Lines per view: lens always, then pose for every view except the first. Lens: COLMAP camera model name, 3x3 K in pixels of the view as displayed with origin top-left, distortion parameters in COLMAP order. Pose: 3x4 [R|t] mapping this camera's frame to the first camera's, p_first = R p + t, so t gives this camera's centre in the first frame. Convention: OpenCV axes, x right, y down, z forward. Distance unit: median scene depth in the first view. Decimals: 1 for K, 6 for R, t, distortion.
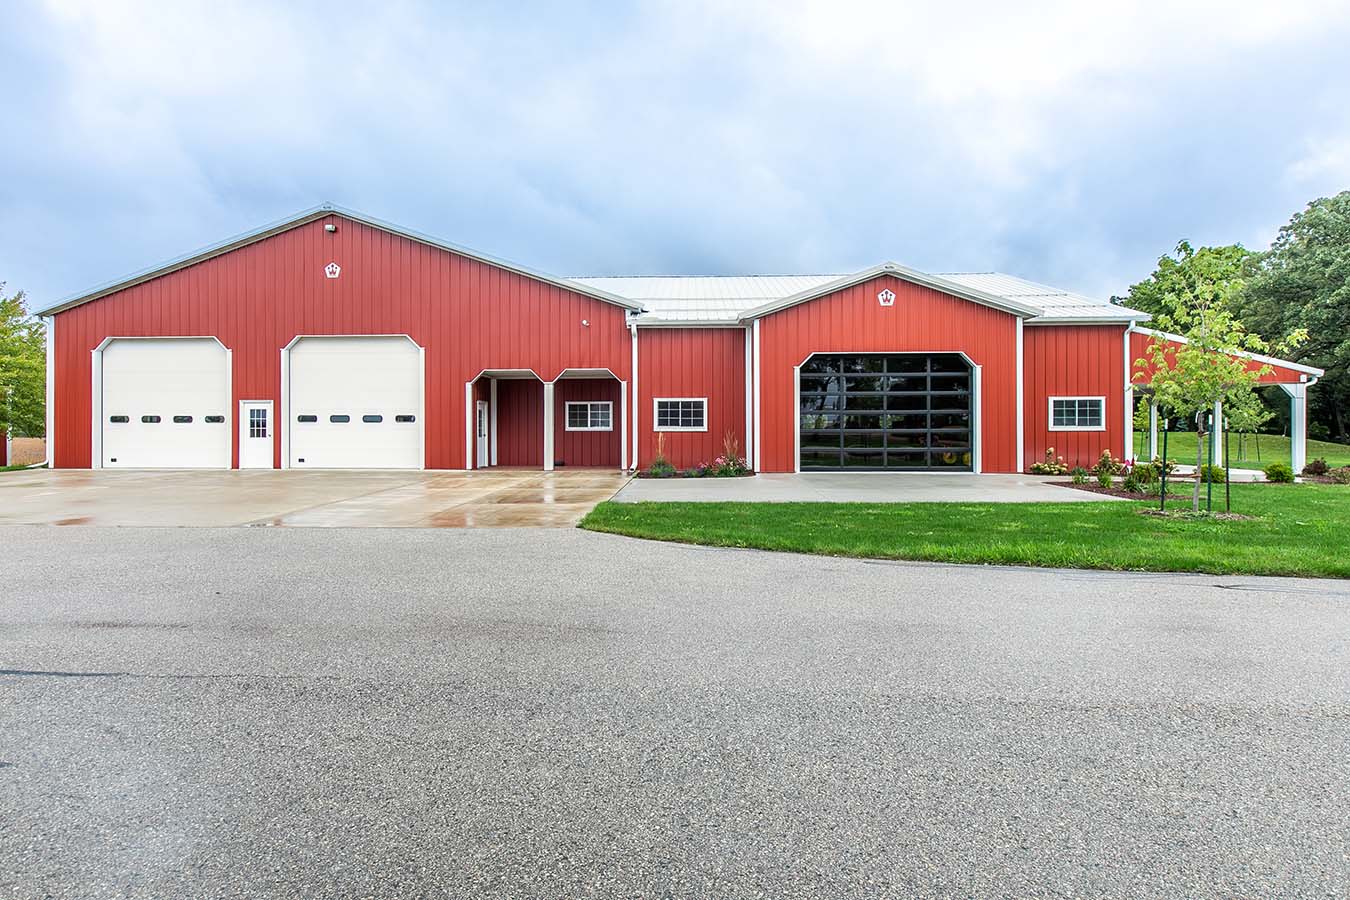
lens RADIAL K [[704.3, 0, 677.9], [0, 704.3, 414.5], [0, 0, 1]] dist [-0.000624, -0.000090]
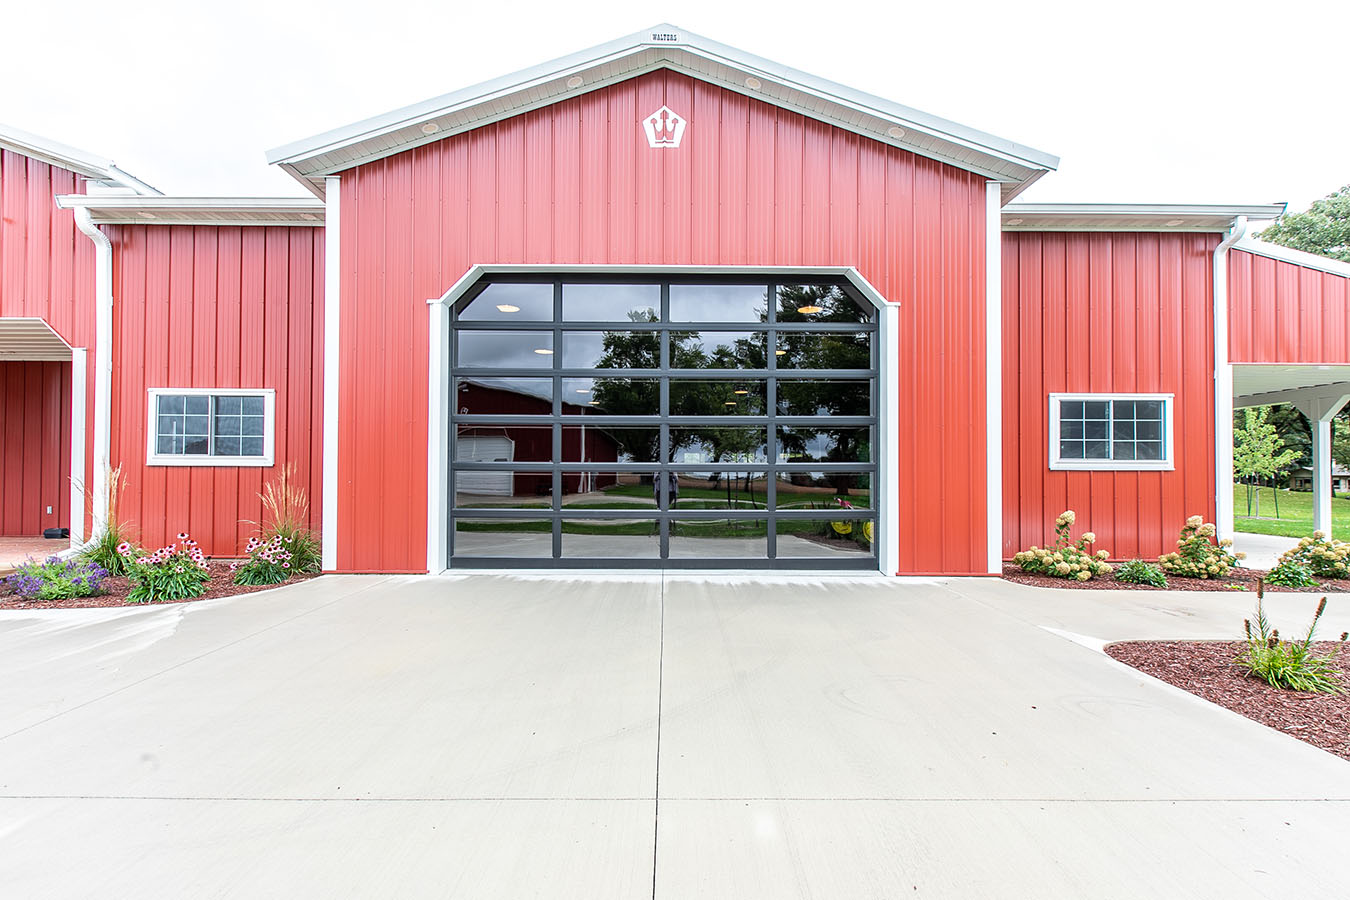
lens RADIAL K [[624.3, 0, 675.0], [0, 624.3, 450.0], [0, 0, 1]] dist [-0.001964, -0.000284]
pose [[0.998345, 0.008758, 0.056839, 0.273453], [-0.007803, 0.999825, -0.017012, 0.019251], [-0.056978, 0.016541, 0.998238, 0.630072]]
